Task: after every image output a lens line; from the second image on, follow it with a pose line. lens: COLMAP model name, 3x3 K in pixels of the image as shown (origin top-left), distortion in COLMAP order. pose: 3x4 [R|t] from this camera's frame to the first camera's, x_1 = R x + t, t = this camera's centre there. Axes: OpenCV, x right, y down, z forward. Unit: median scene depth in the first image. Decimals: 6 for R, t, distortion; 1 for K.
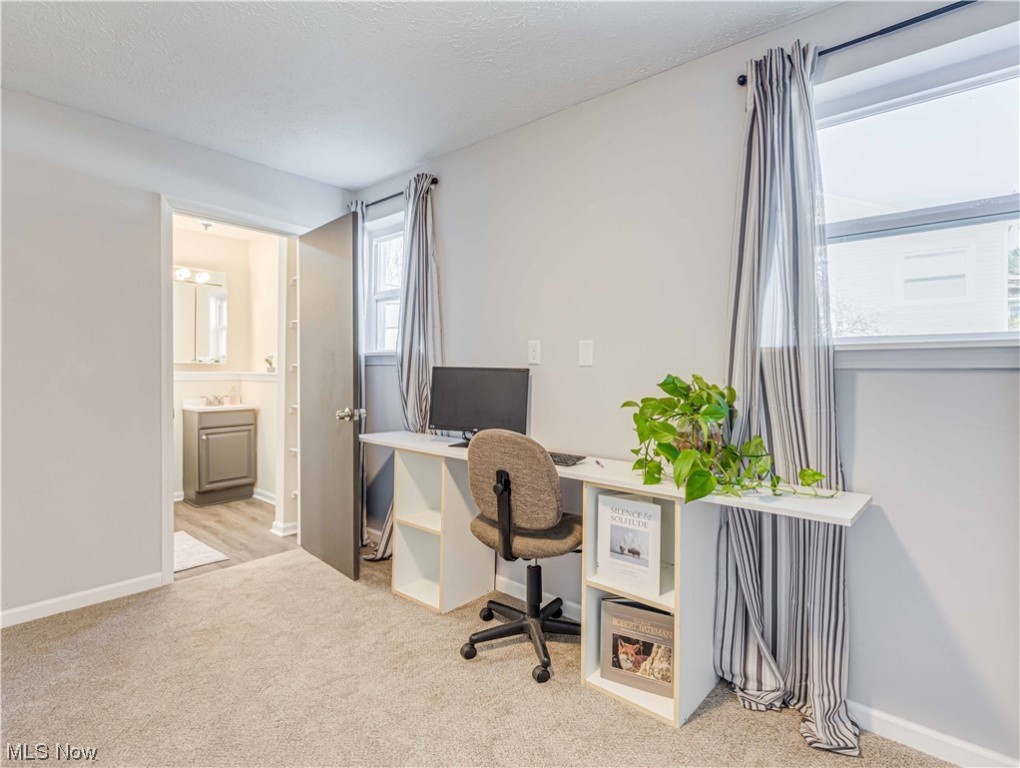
lens RADIAL K [[521.5, 0, 525.0], [0, 521.5, 370.9], [0, 0, 1]] dist [0.004264, -0.000984]
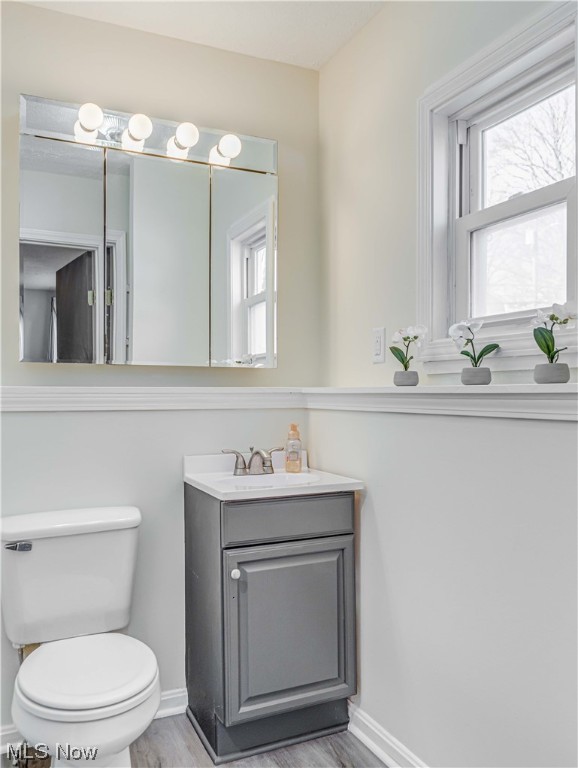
lens RADIAL K [[629.7, 0, 288.8], [0, 629.7, 386.0], [0, 0, 1]] dist [0.045044, -0.000706]
pose [[0.910663, -0.007851, -0.413076, -0.403574], [0.004266, 0.999945, -0.009601, 0.005875], [0.413129, 0.006981, 0.910646, 0.625284]]
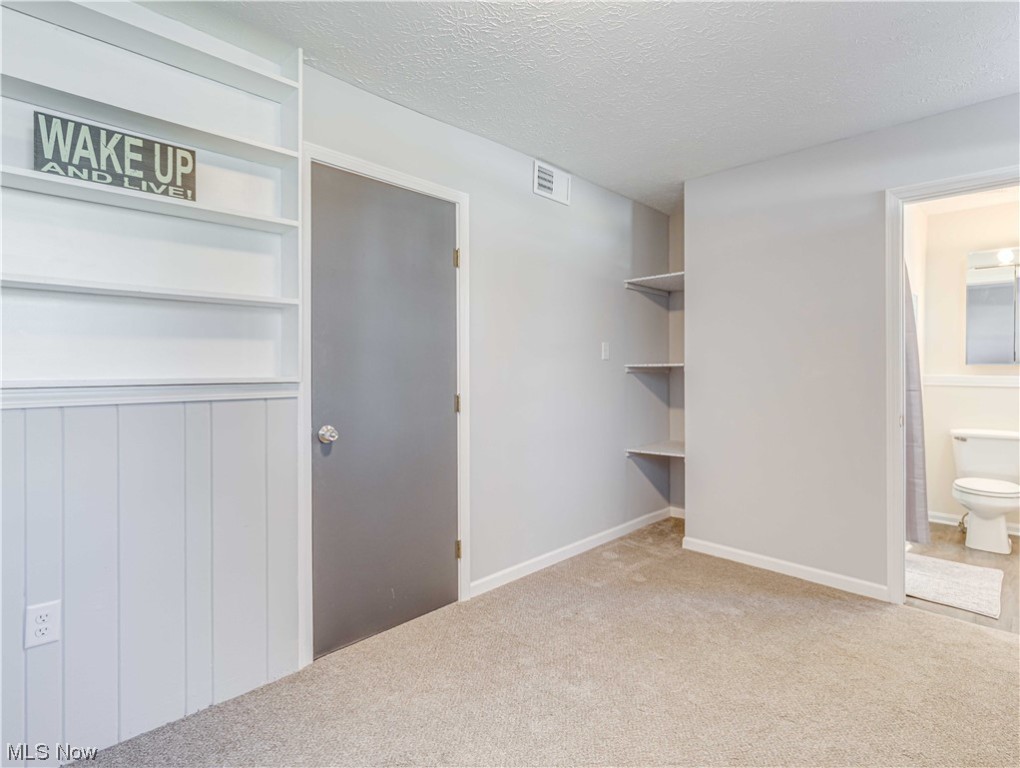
lens RADIAL K [[521.5, 0, 504.7], [0, 521.5, 366.1], [0, 0, 1]] dist [0.004264, -0.000984]
pose [[-0.088356, -0.008358, -0.996054, 0.202371], [-0.008230, 0.999937, -0.007660, -0.001654], [0.996055, 0.007520, -0.088419, 0.250501]]
